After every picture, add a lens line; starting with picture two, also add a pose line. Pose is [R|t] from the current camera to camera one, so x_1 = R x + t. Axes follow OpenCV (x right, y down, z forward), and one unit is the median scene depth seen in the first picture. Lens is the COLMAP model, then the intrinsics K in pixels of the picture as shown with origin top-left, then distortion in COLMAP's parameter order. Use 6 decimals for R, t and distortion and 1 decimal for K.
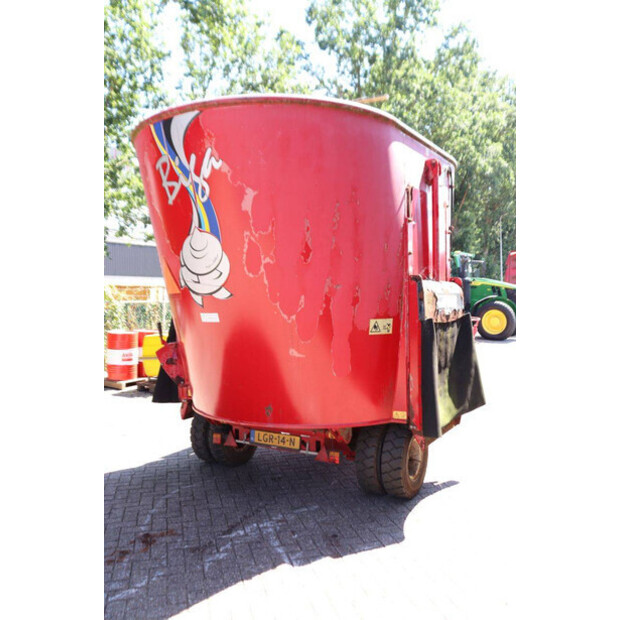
lens RADIAL K [[585.7, 0, 274.8], [0, 585.7, 312.5], [0, 0, 1]] dist [-0.018233, -0.018208]
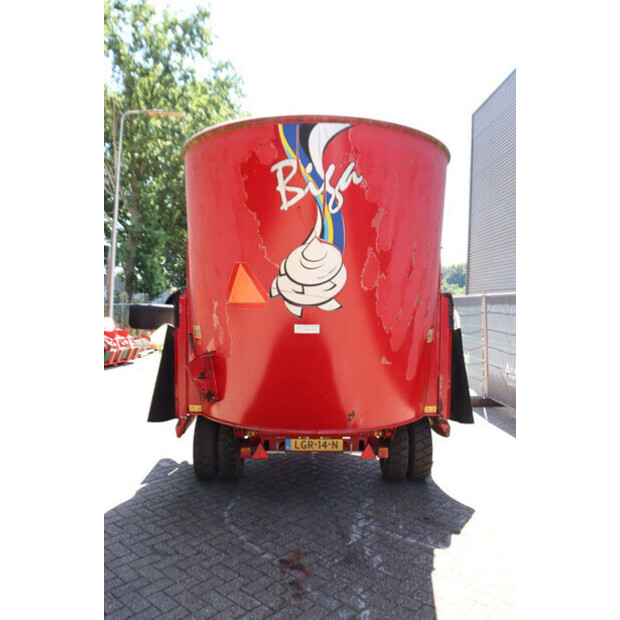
lens RADIAL K [[545.6, 0, 310.0], [0, 545.6, 310.0], [0, 0, 1]] dist [-0.081734, 0.007127]
pose [[0.803018, 0.014605, 0.595775, -0.679187], [-0.010889, 0.999892, -0.009835, -0.014564], [-0.595855, 0.001410, 0.803091, 0.270637]]
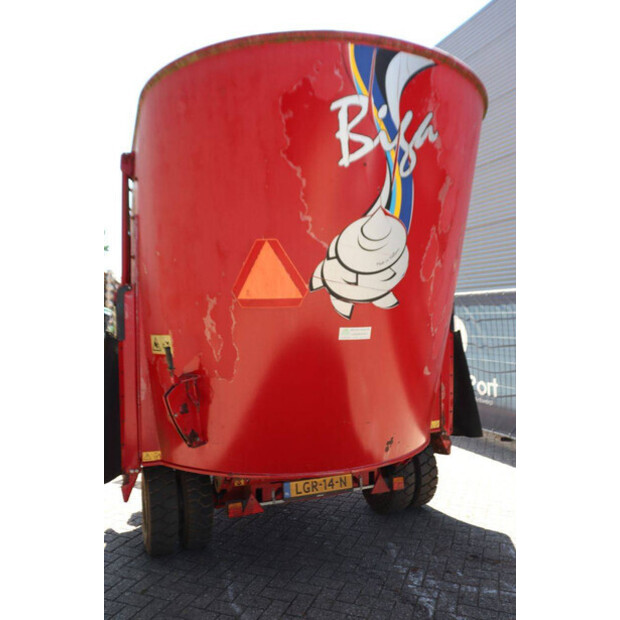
lens RADIAL K [[532.7, 0, 327.6], [0, 532.7, 311.2], [0, 0, 1]] dist [-0.088437, 0.010361]
pose [[0.496669, 0.019645, 0.867717, -0.727330], [0.014978, 0.999401, -0.031200, 0.001574], [-0.867811, 0.028492, 0.496078, 0.729391]]
